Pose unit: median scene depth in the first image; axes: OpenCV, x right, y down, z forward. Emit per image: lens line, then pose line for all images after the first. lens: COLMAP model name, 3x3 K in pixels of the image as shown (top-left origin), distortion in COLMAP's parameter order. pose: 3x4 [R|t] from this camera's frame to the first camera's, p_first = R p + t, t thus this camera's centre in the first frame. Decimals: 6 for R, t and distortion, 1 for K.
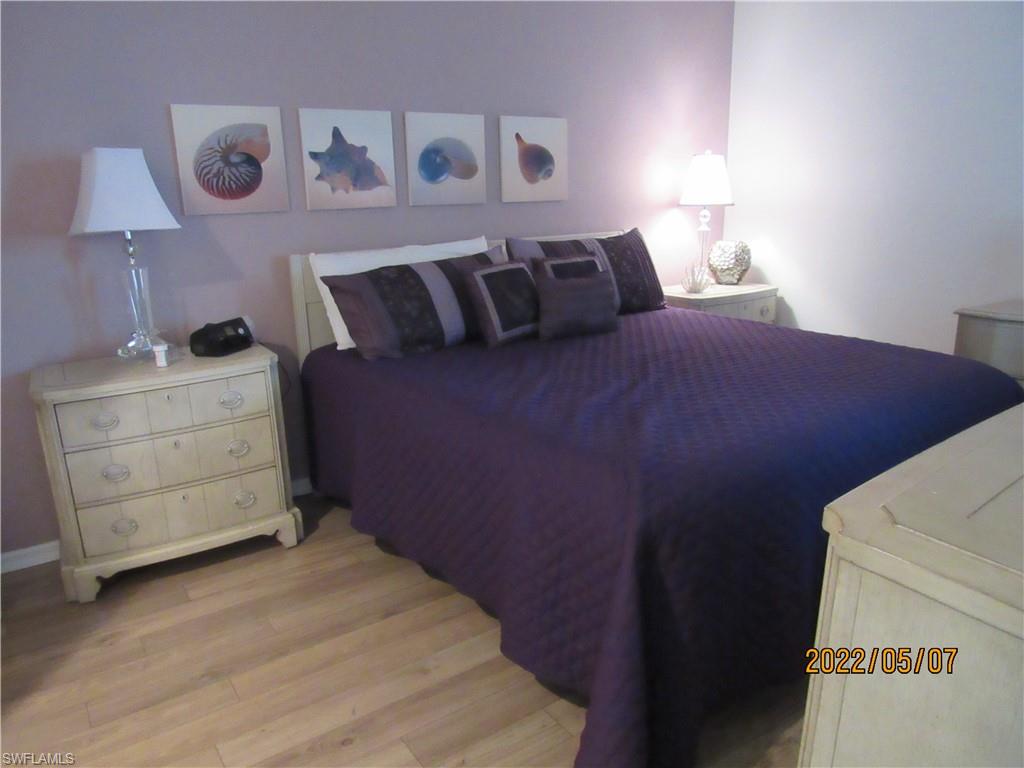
lens RADIAL K [[745.9, 0, 507.3], [0, 745.9, 388.0], [0, 0, 1]] dist [-0.010859, -0.009602]
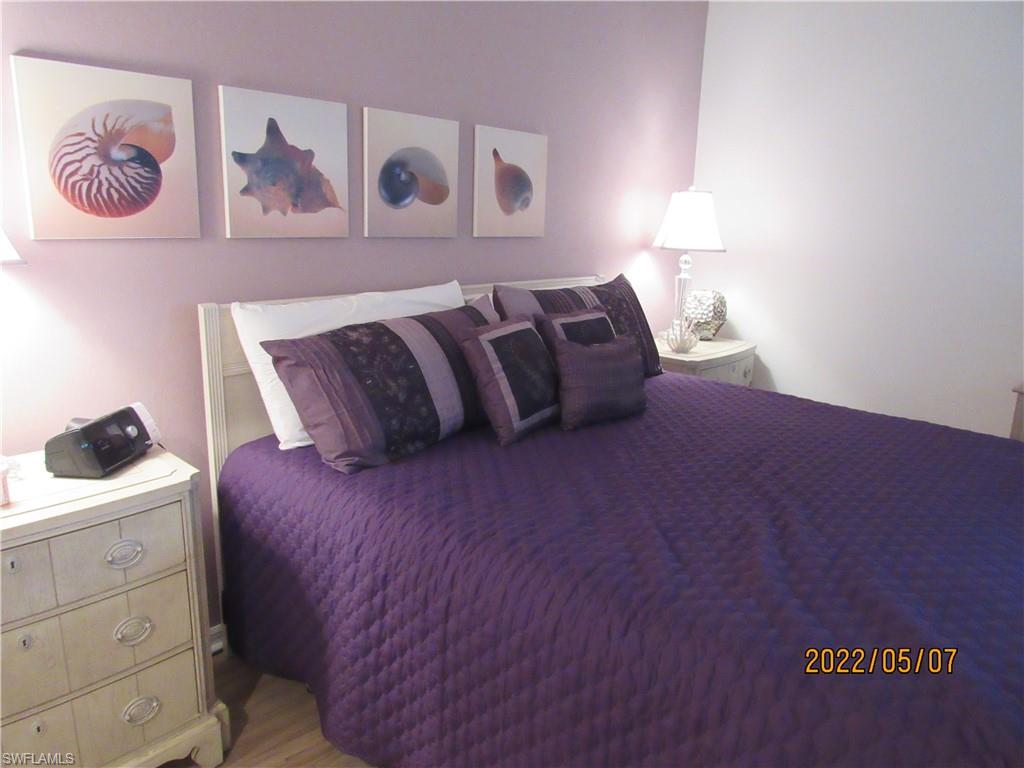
lens RADIAL K [[745.9, 0, 507.3], [0, 745.9, 388.0], [0, 0, 1]] dist [-0.010859, -0.009602]
pose [[0.972123, 0.001146, 0.234469, -0.180482], [0.005976, 0.999542, -0.029663, -0.082391], [-0.234396, 0.030237, 0.971671, 0.294347]]
